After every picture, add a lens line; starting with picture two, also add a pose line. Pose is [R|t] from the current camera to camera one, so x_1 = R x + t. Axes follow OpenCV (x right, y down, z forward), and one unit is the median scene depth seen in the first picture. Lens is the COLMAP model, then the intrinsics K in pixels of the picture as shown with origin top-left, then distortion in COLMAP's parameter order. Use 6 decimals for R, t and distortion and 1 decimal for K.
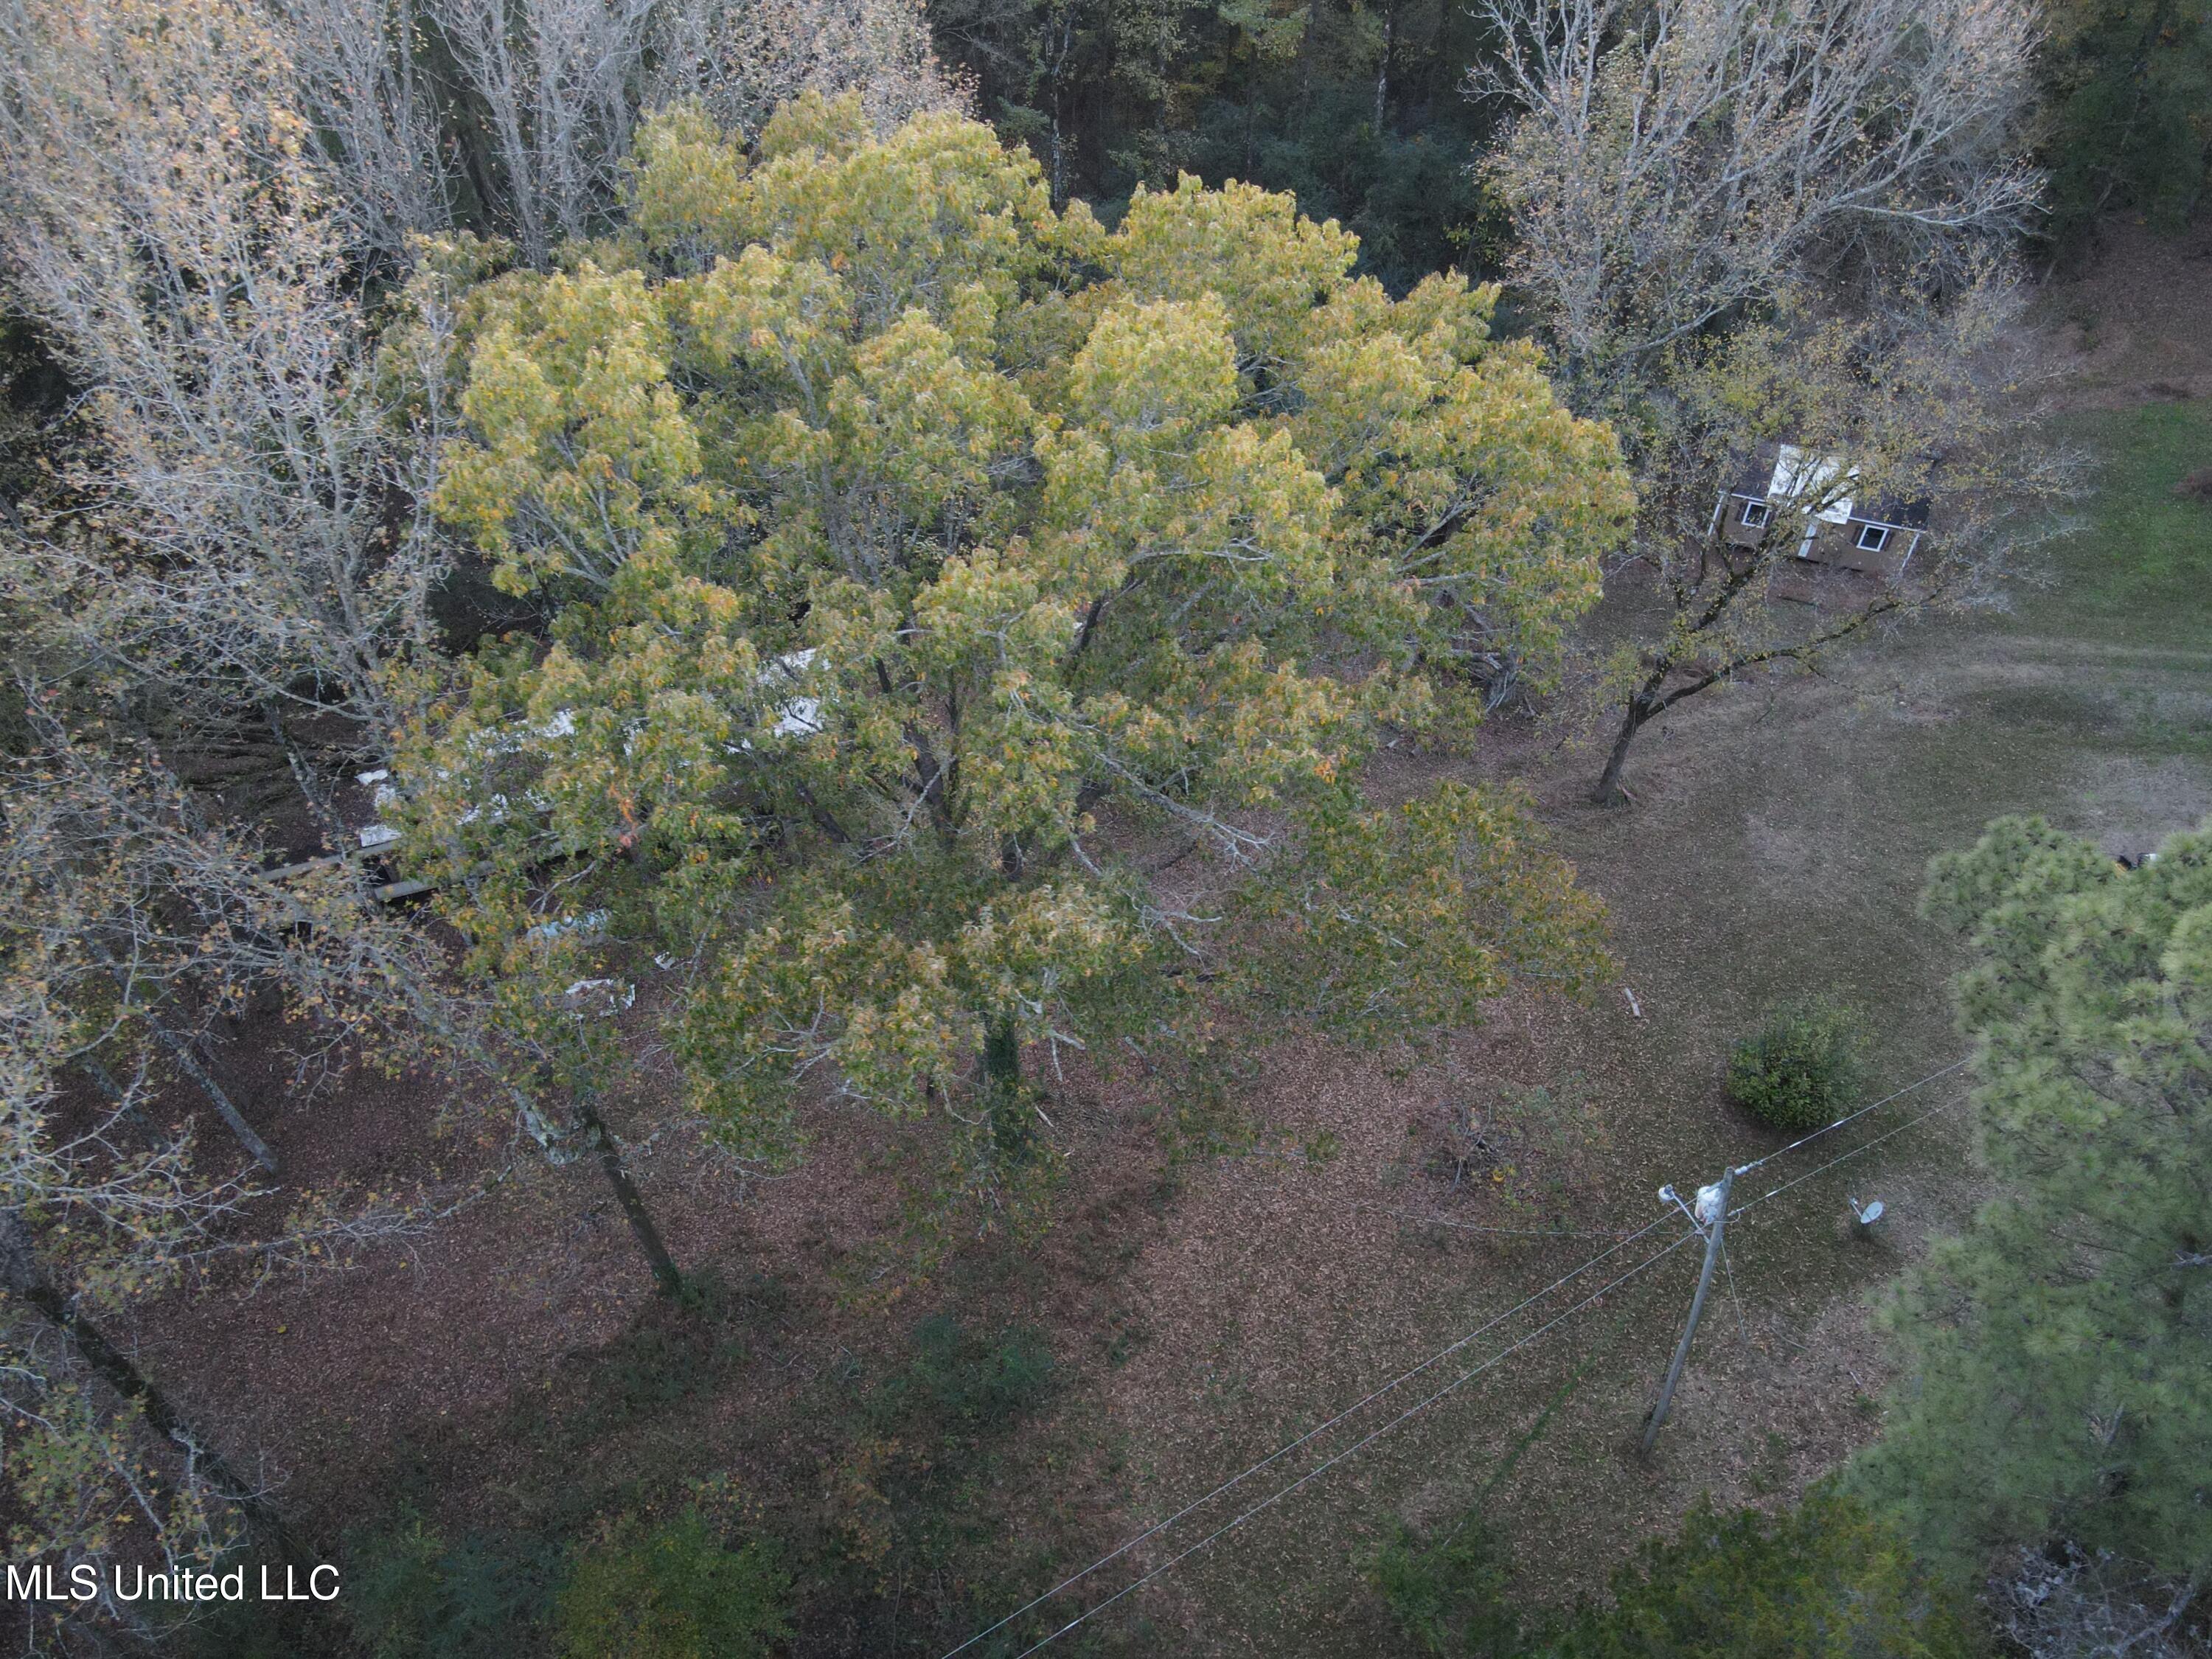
lens RADIAL K [[1626.8, 0, 1109.7], [0, 1626.8, 847.6], [0, 0, 1]] dist [0.015681, 0.003773]
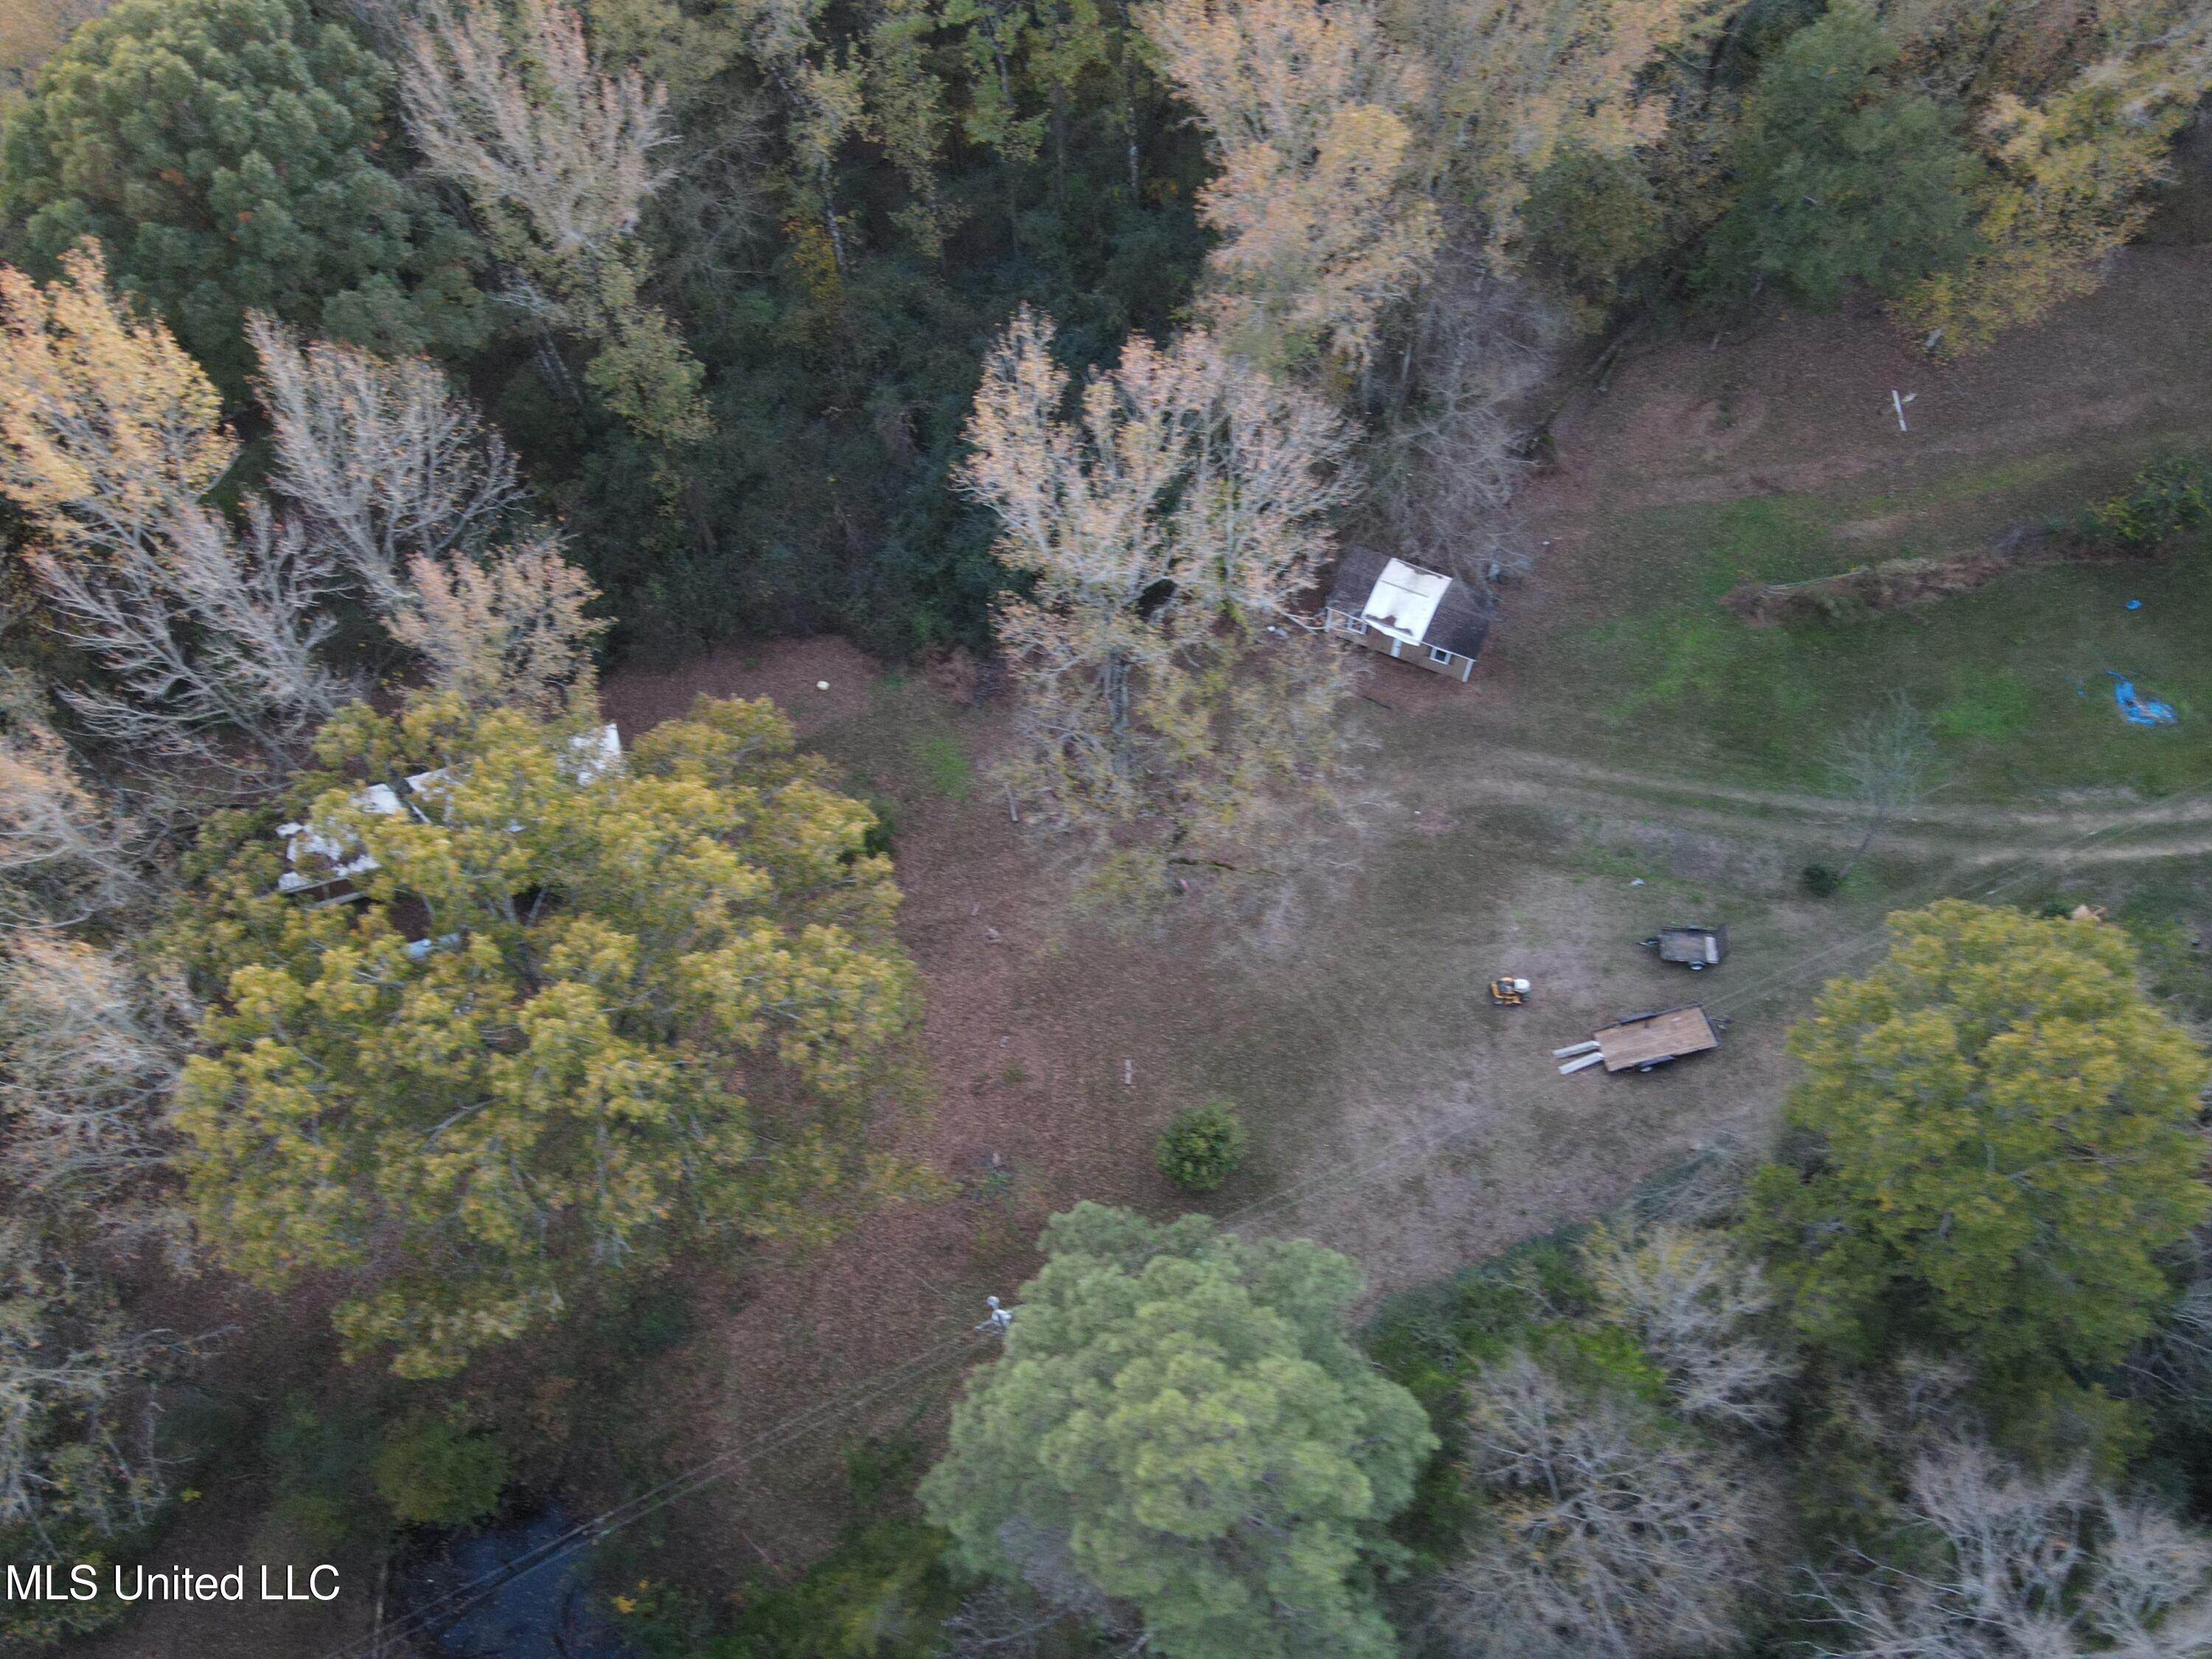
lens RADIAL K [[1634.2, 0, 1111.9], [0, 1634.2, 844.7], [0, 0, 1]] dist [-0.006495, 0.043049]
pose [[0.997173, 0.055346, -0.050814, 0.589108], [-0.038435, 0.956872, 0.287957, -0.832003], [0.064559, -0.285190, 0.956294, -0.550239]]
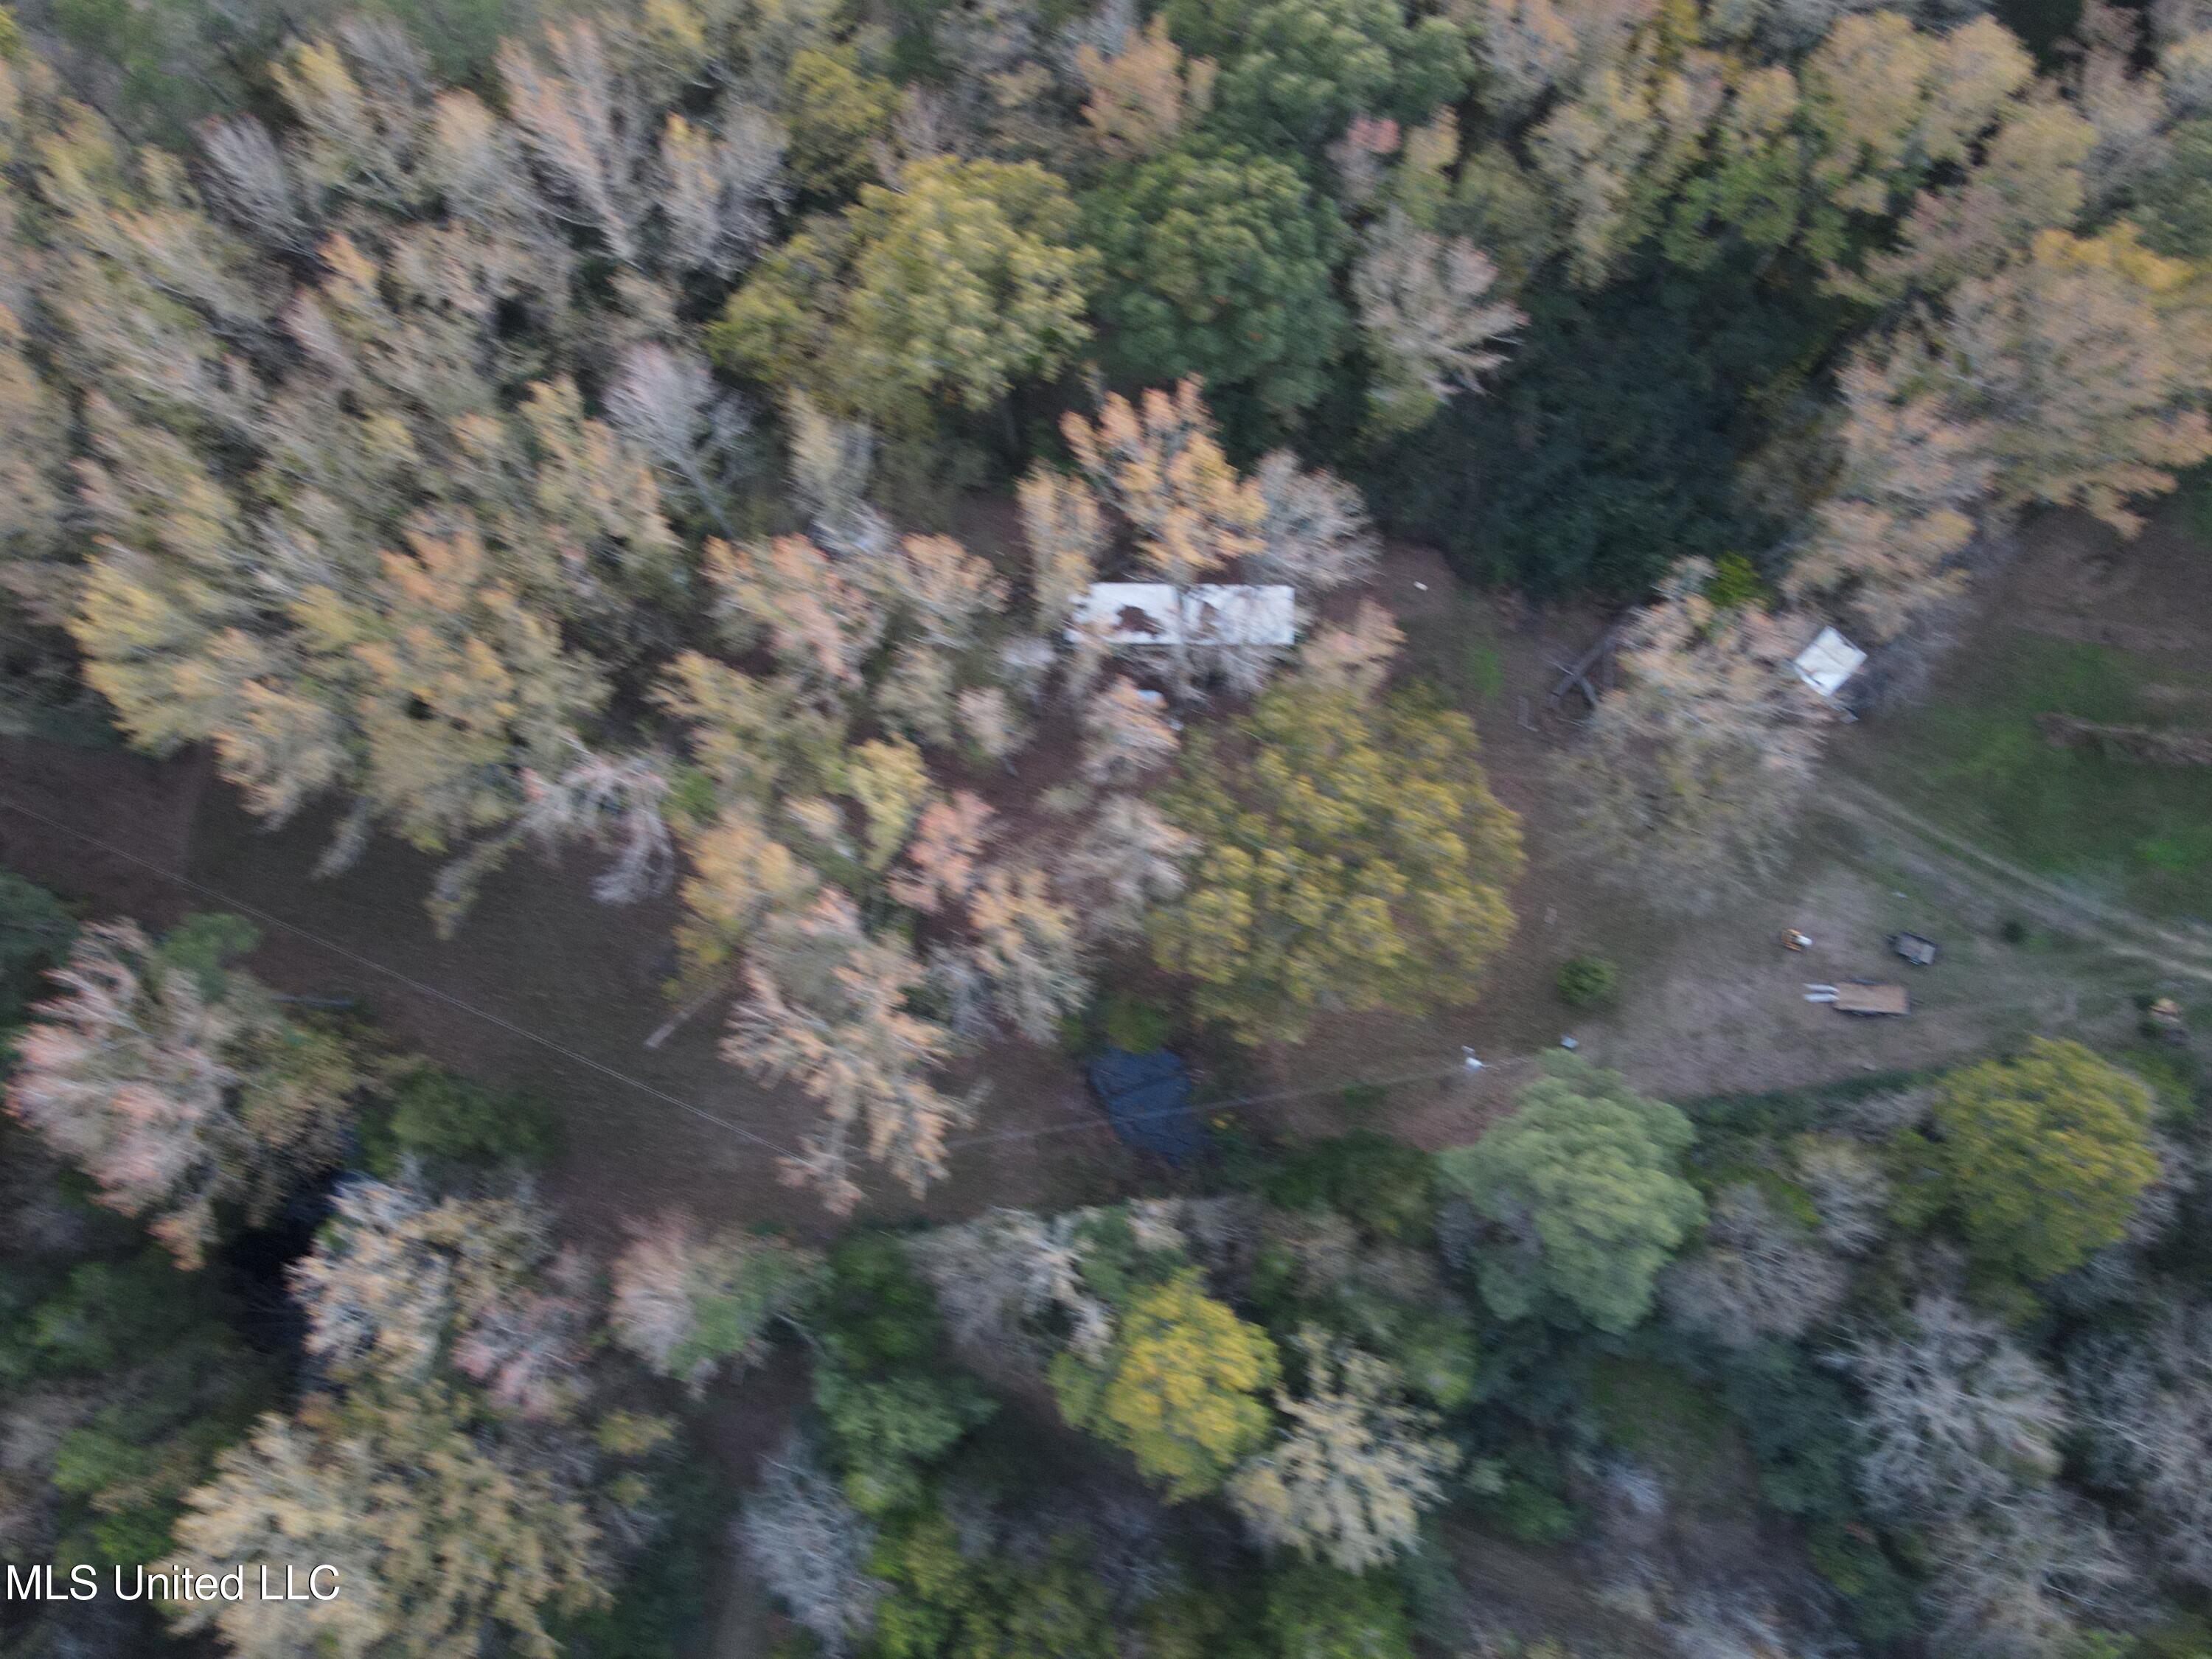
lens RADIAL K [[1634.2, 0, 1111.9], [0, 1634.2, 844.7], [0, 0, 1]] dist [-0.006495, 0.043049]
pose [[0.930252, 0.362683, -0.055608, -0.298273], [-0.260972, 0.760530, 0.594548, -1.995755], [0.257924, -0.538568, 0.802135, -1.670018]]
